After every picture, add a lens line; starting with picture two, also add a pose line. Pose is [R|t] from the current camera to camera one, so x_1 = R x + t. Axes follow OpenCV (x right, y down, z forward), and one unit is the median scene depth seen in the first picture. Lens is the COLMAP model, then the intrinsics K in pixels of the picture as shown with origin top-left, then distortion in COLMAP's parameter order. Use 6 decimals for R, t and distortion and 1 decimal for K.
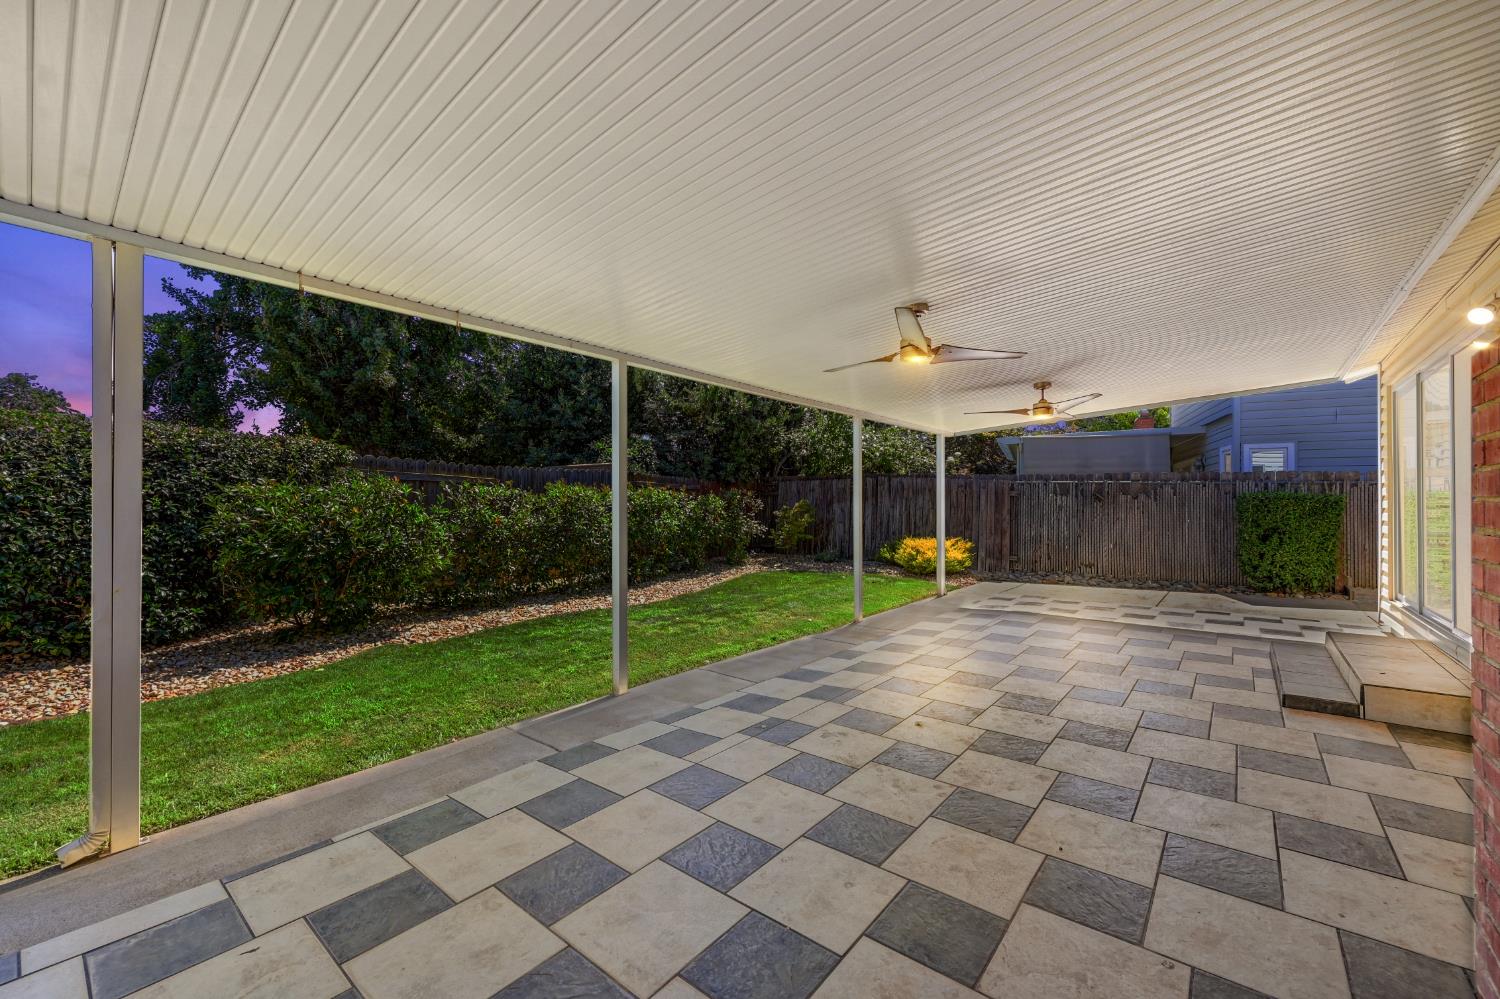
lens RADIAL K [[595.6, 0, 758.6], [0, 595.6, 500.2], [0, 0, 1]] dist [0.000039, -0.000005]
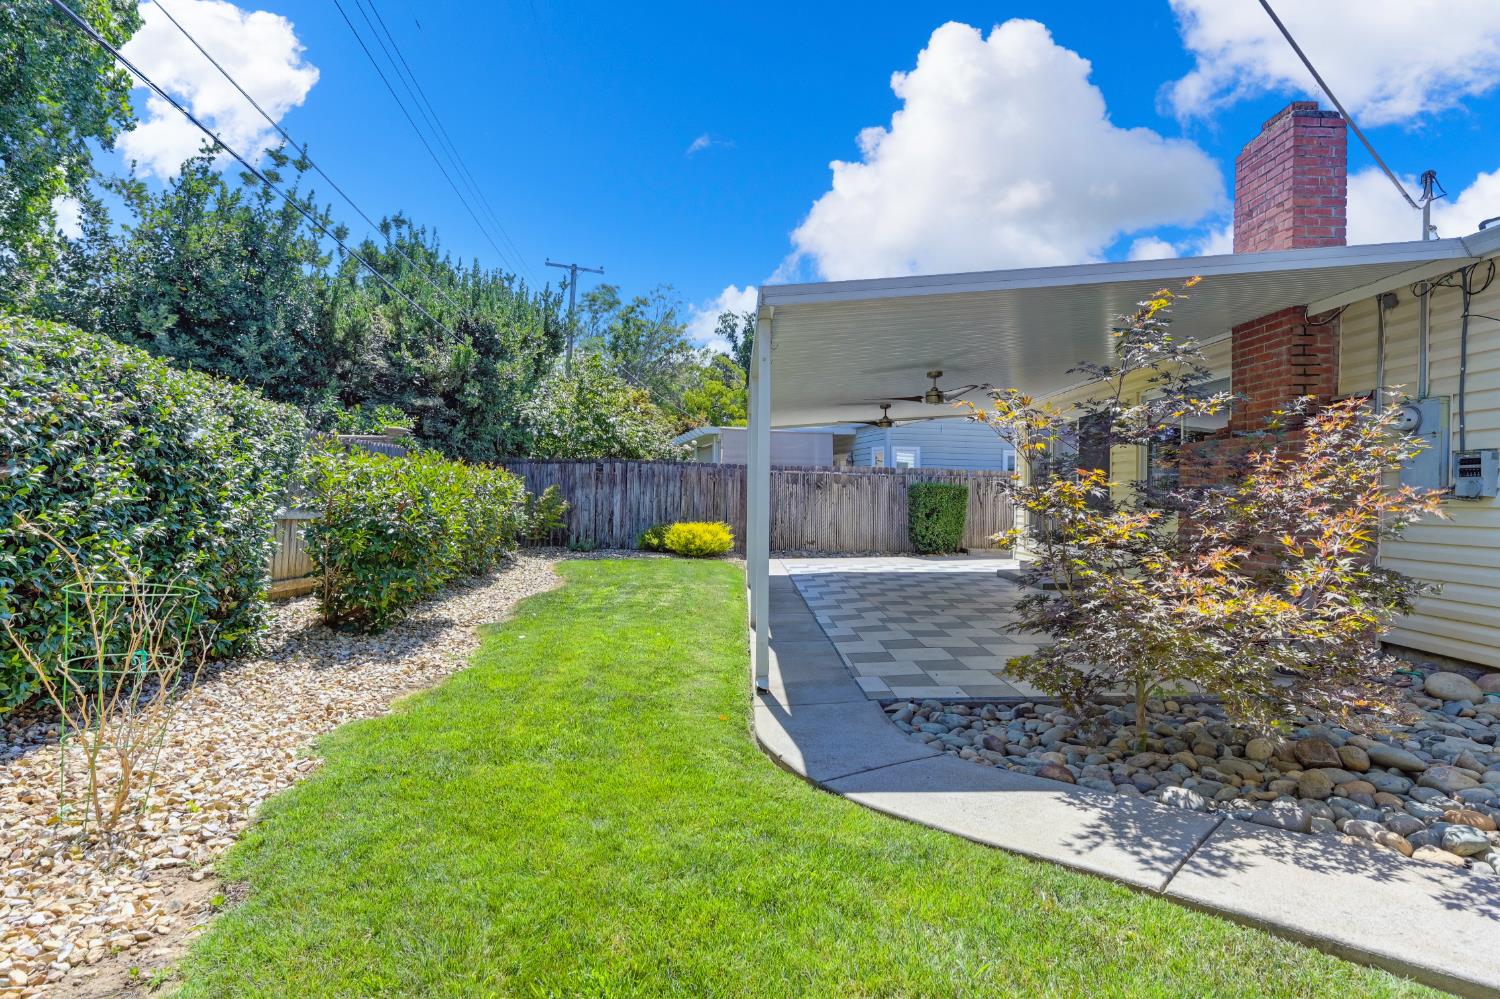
lens RADIAL K [[791.2, 0, 758.7], [0, 791.2, 496.8], [0, 0, 1]] dist [-0.001597, -0.000105]
pose [[0.764388, 0.002392, 0.644753, -0.530799], [-0.008068, 0.999950, 0.005855, 0.008796], [-0.644707, -0.009678, 0.764369, -0.139191]]
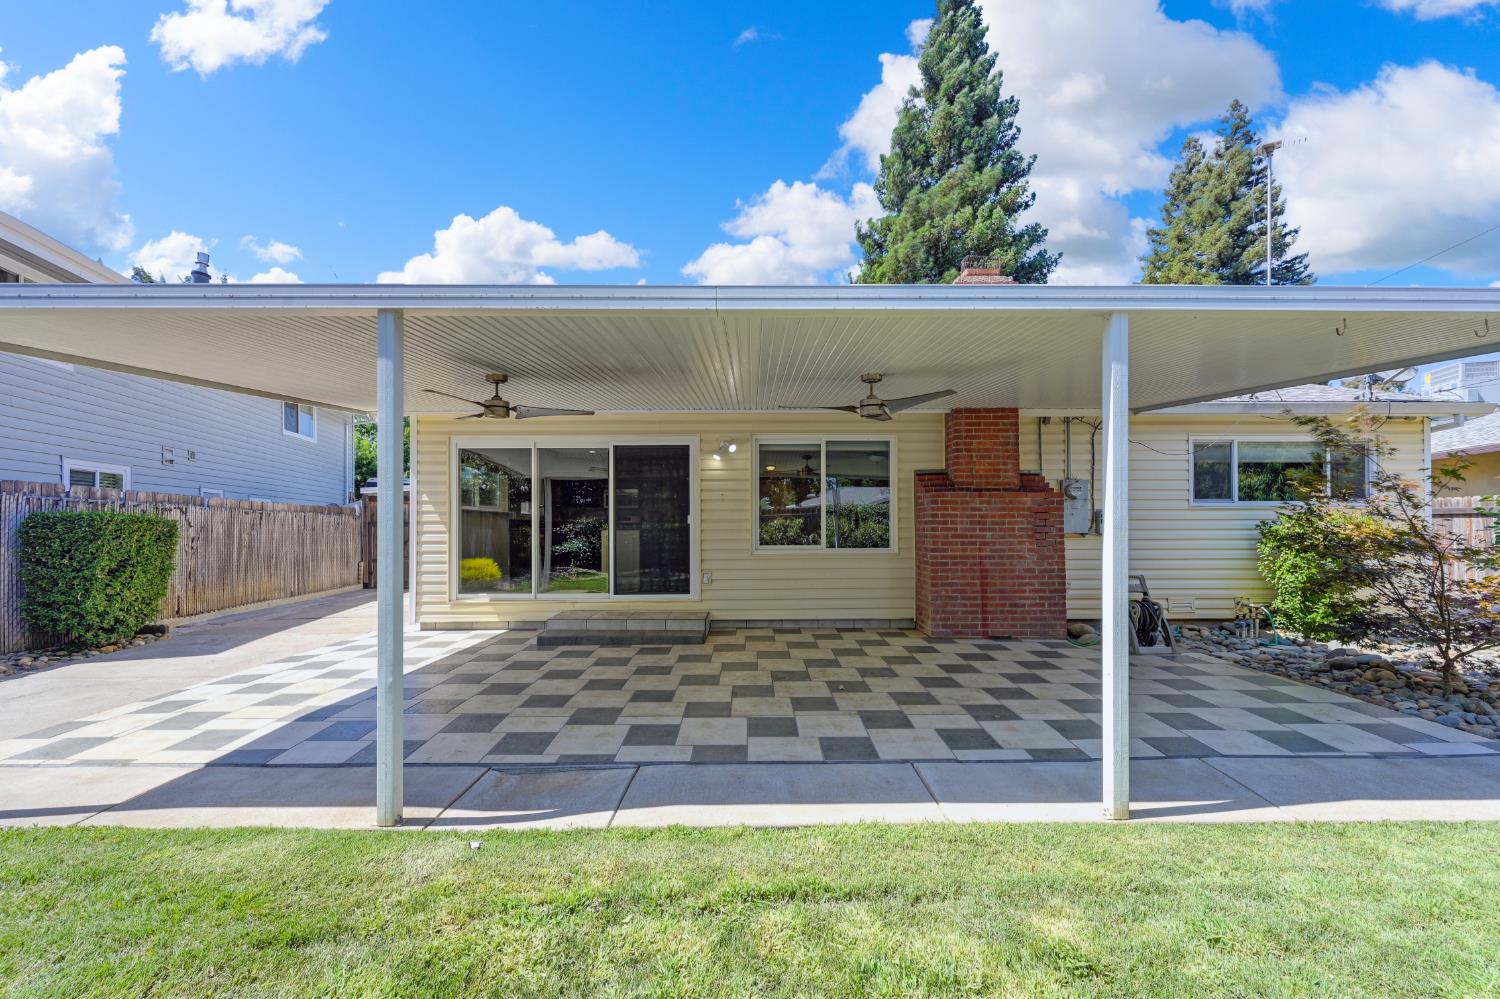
lens RADIAL K [[597.7, 0, 754.7], [0, 597.7, 522.7], [0, 0, 1]] dist [-0.001256, -0.000035]
pose [[-0.634467, 0.004196, 0.772938, -0.191631], [-0.002317, 0.999970, -0.007330, 0.001877], [-0.772946, -0.006442, -0.634439, 0.675021]]
